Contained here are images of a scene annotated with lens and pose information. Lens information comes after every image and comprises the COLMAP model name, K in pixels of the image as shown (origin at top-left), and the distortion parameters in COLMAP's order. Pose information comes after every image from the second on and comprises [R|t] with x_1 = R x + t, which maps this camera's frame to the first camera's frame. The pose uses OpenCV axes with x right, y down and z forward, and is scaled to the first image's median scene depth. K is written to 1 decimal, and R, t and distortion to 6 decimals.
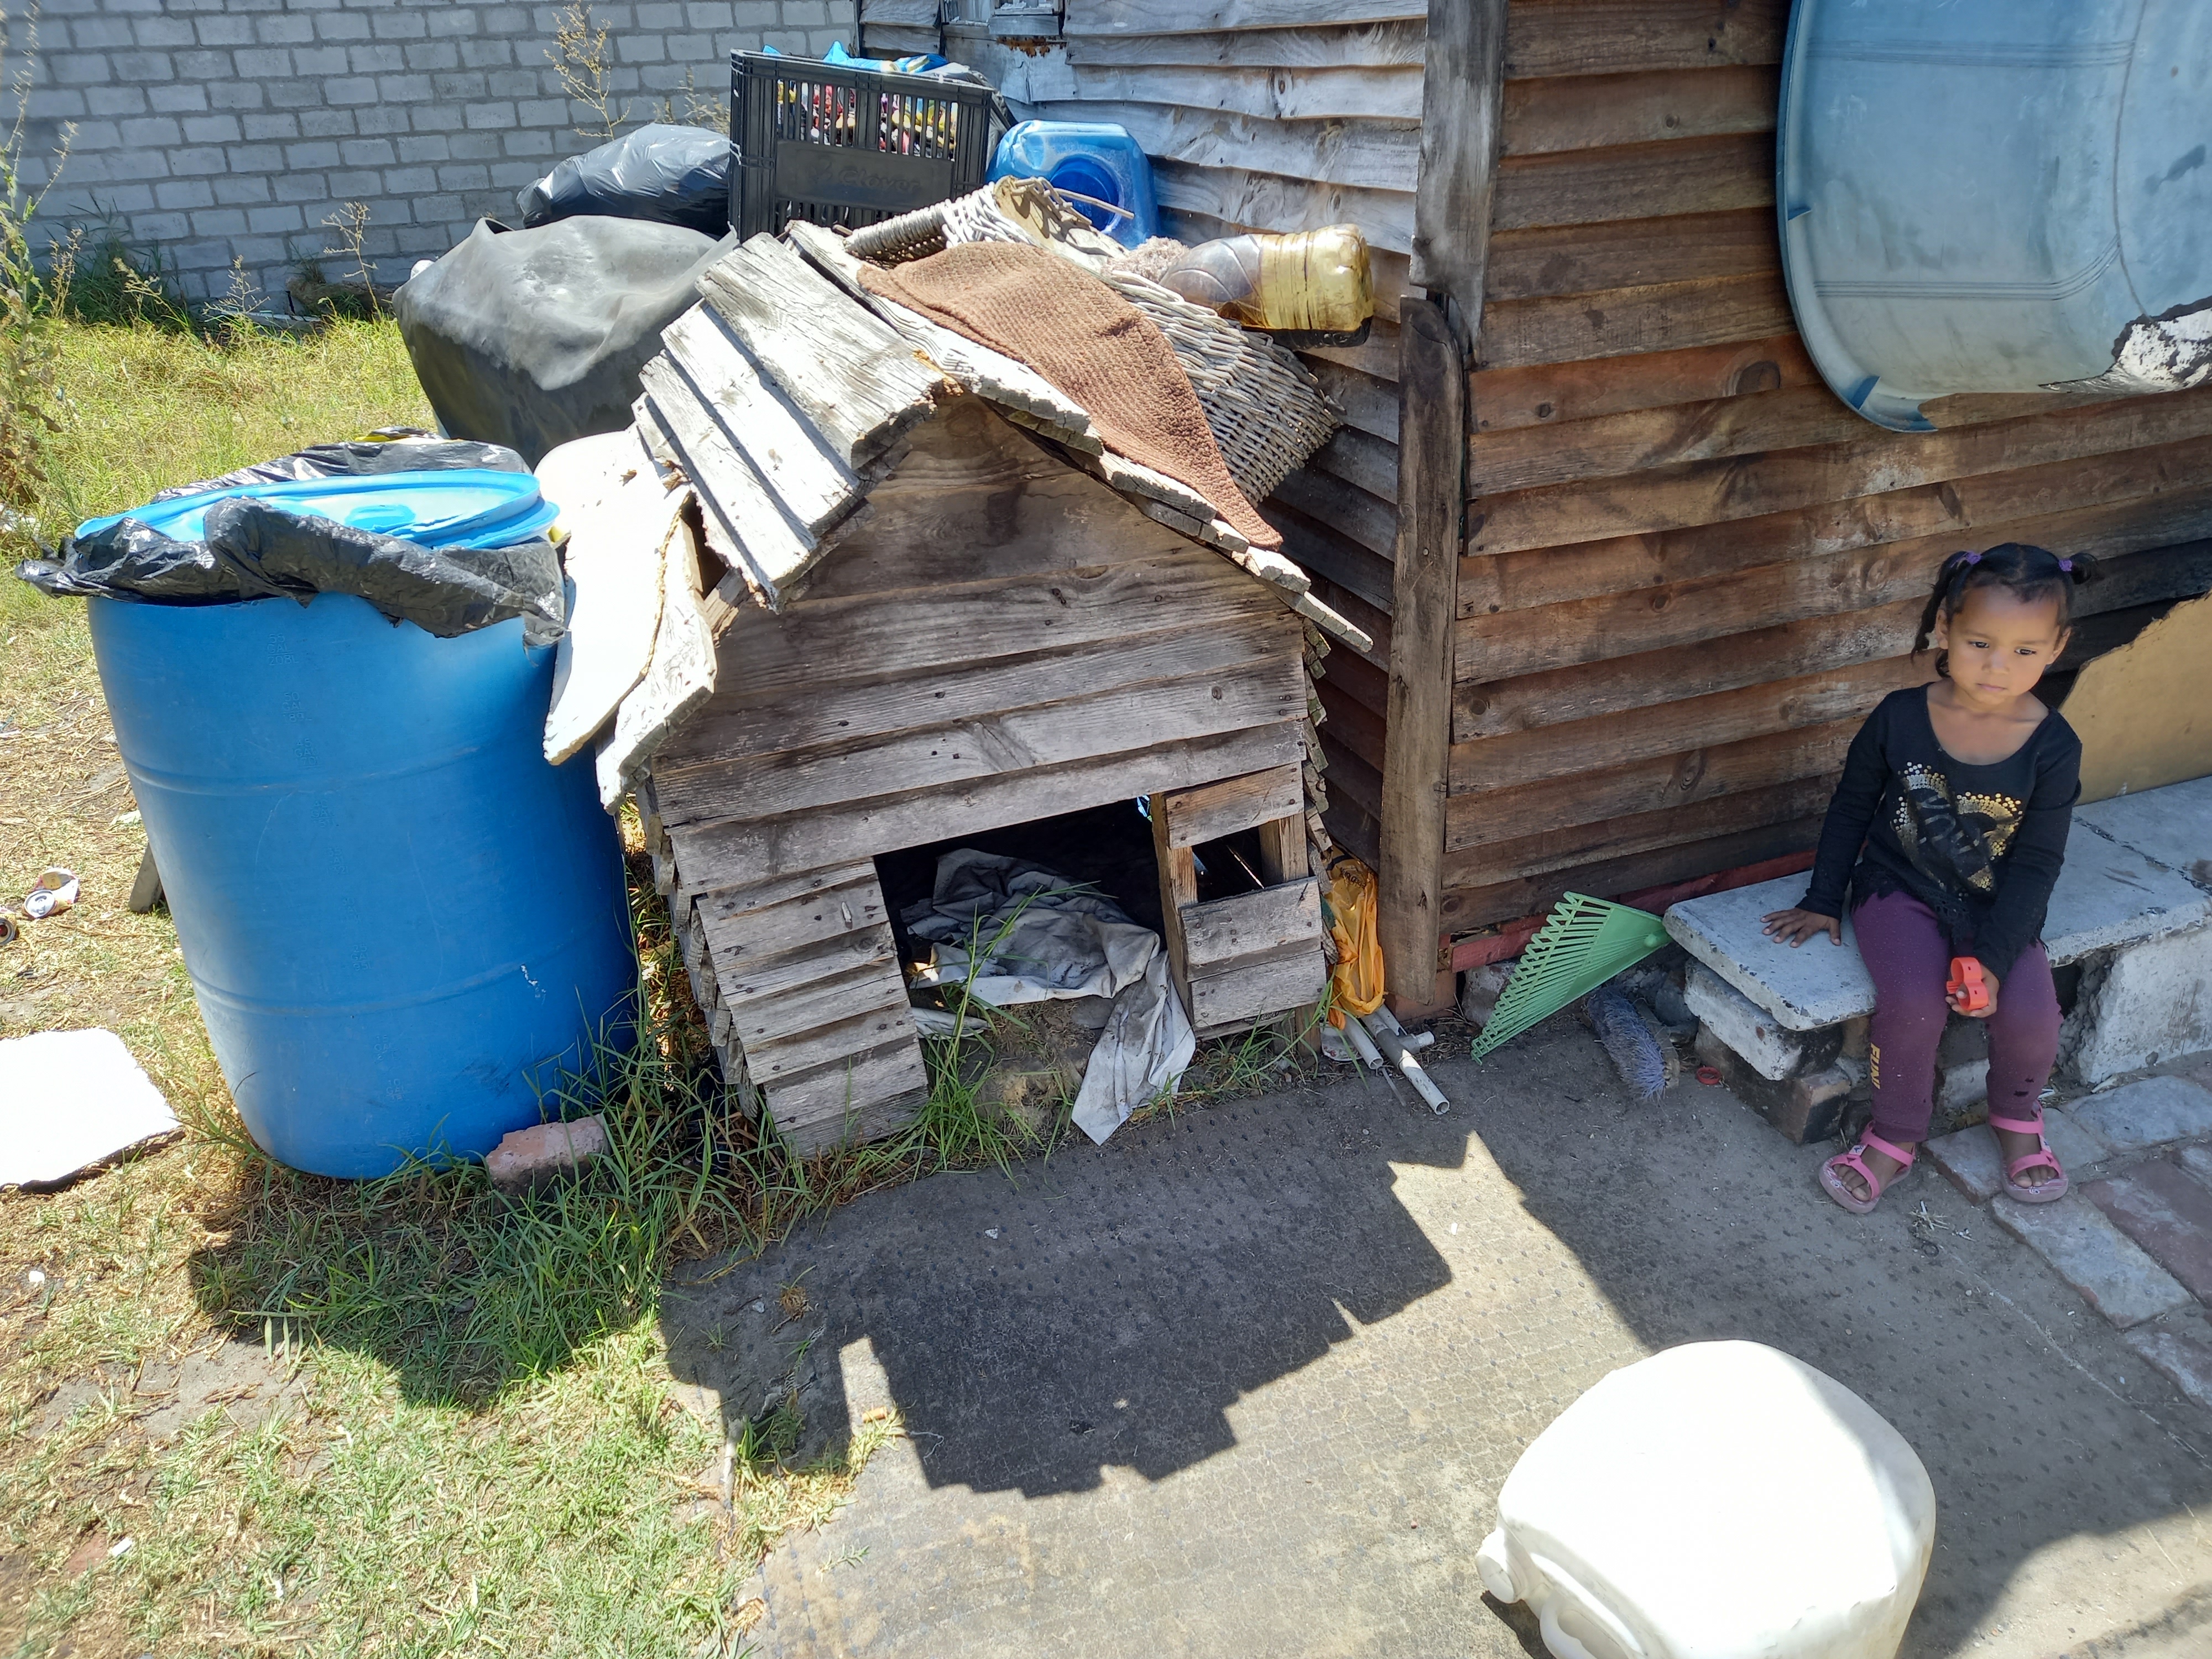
lens RADIAL K [[1559.9, 0, 1106.0], [0, 1559.9, 829.5], [0, 0, 1]] dist [0.024576, 0.000952]
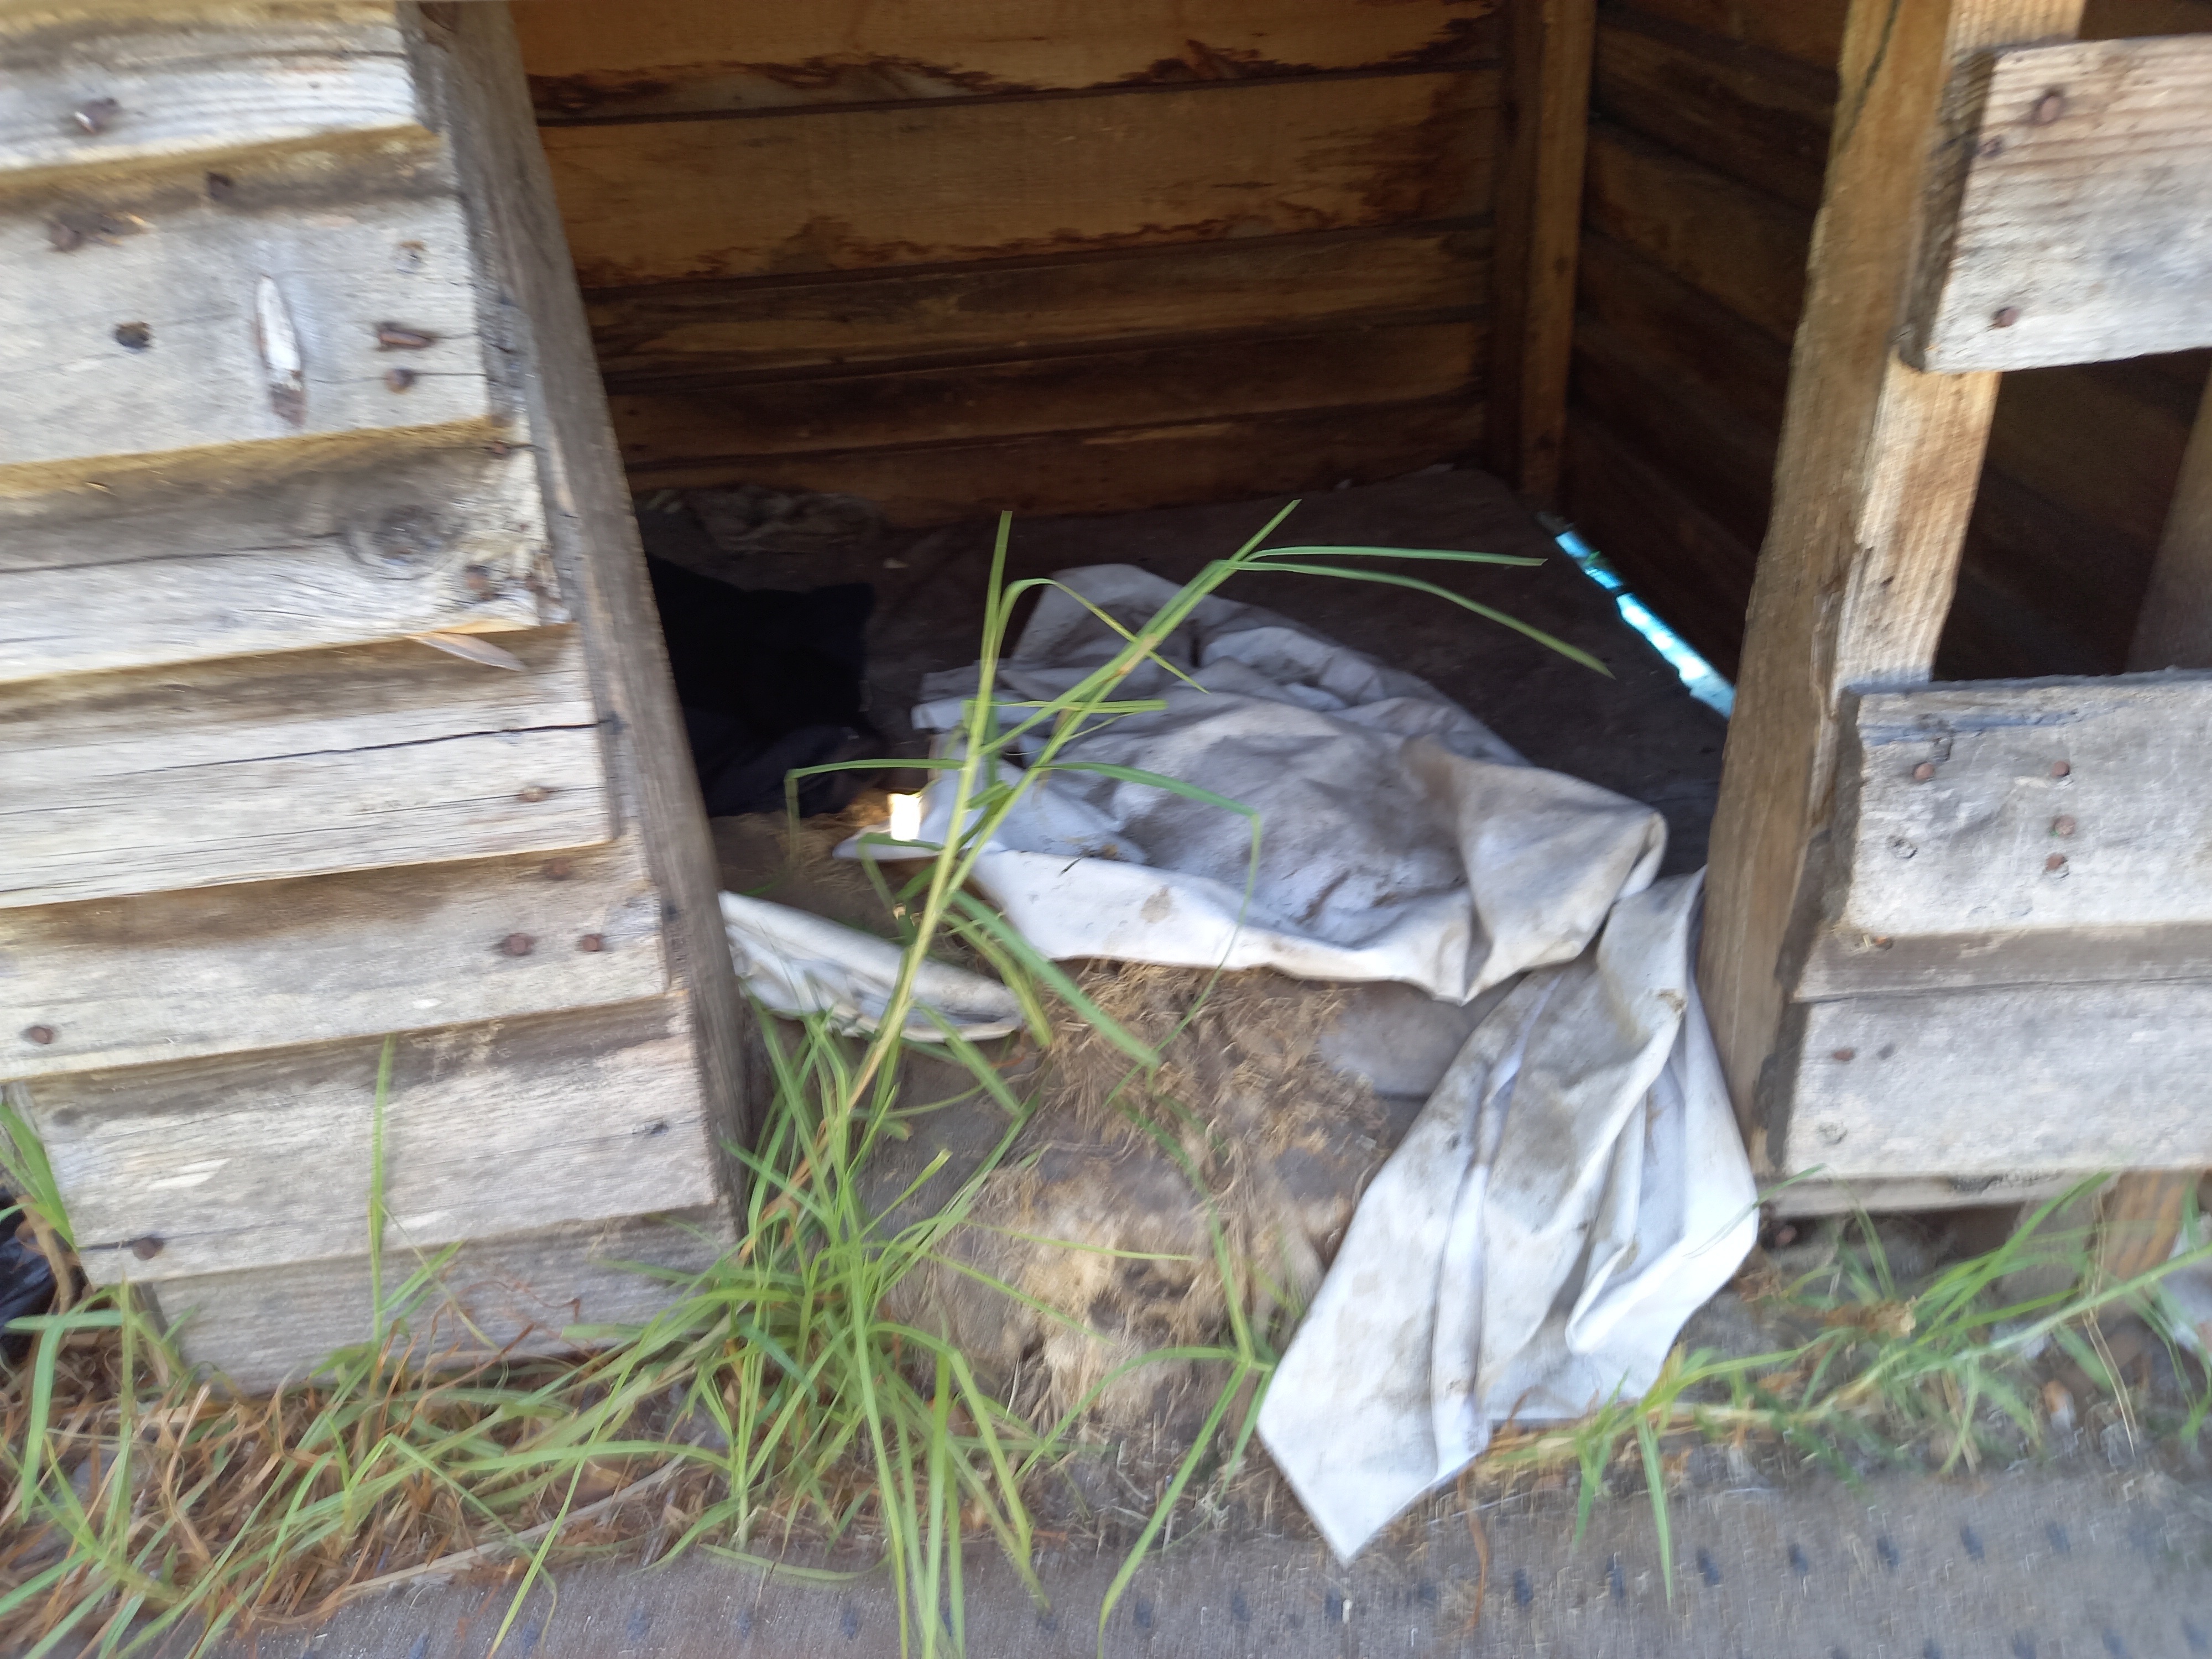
lens RADIAL K [[1559.9, 0, 1106.0], [0, 1559.9, 829.5], [0, 0, 1]] dist [0.024576, 0.000952]
pose [[0.971042, 0.167224, -0.170628, -0.018102], [-0.164181, 0.985914, 0.031896, 0.080803], [0.173558, -0.002959, 0.984819, 0.726558]]
